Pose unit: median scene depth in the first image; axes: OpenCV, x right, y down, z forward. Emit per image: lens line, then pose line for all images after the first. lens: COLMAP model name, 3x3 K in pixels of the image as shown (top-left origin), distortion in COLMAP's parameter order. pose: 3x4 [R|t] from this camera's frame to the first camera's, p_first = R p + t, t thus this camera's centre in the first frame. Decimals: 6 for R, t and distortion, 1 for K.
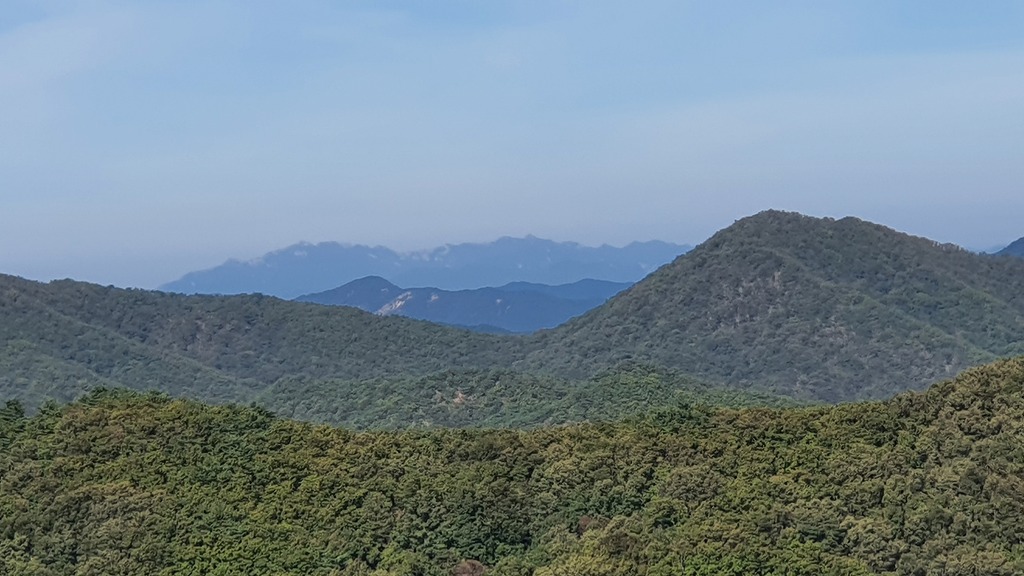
lens RADIAL K [[2005.5, 0, 511.6], [0, 2005.5, 287.3], [0, 0, 1]] dist [0.084606, 0.000000]
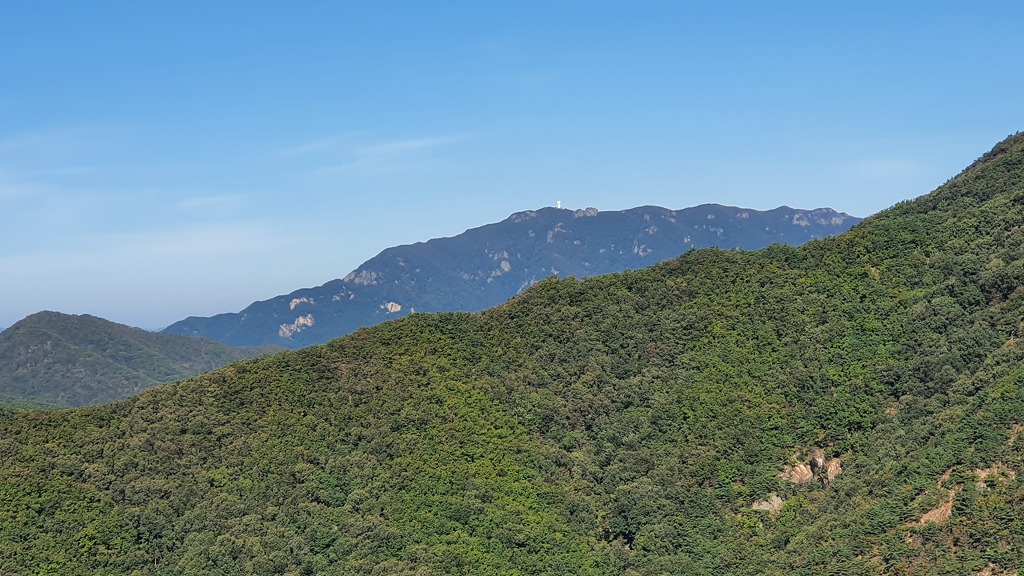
lens RADIAL K [[2005.5, 0, 518.0], [0, 2005.5, 294.5], [0, 0, 1]] dist [0.084606, 0.000000]
pose [[0.941764, 0.002536, 0.336266, -0.101218], [0.015979, 0.998504, -0.052283, 0.057725], [-0.335896, 0.054611, 0.940315, -1.034643]]
